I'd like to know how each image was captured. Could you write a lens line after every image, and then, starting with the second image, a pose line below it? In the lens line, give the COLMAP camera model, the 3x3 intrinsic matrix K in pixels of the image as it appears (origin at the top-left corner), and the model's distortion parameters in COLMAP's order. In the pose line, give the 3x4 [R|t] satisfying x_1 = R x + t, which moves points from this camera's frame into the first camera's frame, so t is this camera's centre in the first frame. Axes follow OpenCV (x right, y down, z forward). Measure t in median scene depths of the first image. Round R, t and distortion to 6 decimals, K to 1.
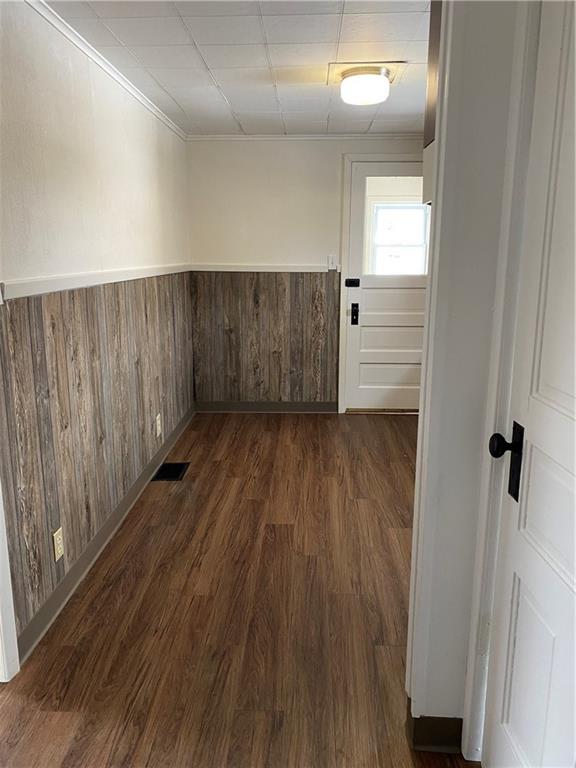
lens RADIAL K [[591.3, 0, 293.4], [0, 591.3, 381.7], [0, 0, 1]] dist [0.014145, -0.014455]
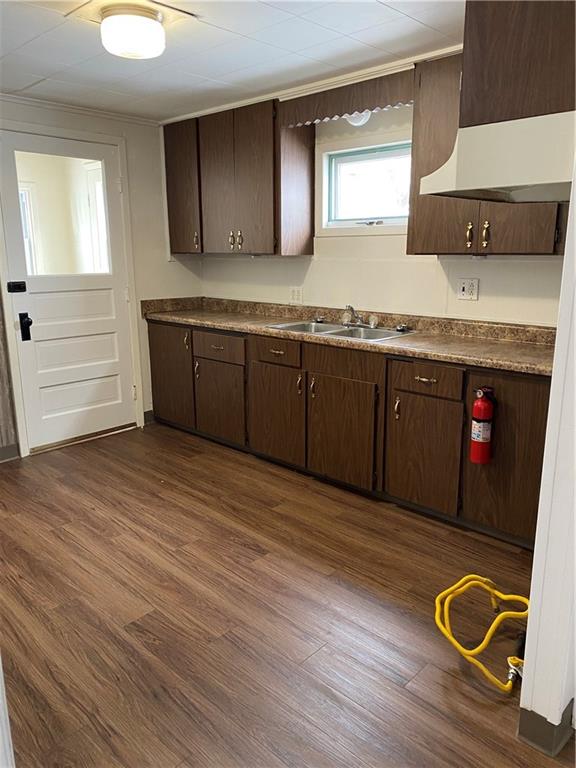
lens RADIAL K [[591.3, 0, 291.0], [0, 591.3, 384.4], [0, 0, 1]] dist [0.014145, -0.014455]
pose [[0.654965, -0.178000, 0.734395, -0.255199], [0.169639, 0.981690, 0.086647, -0.049395], [-0.736372, 0.067831, 0.673168, 0.229845]]
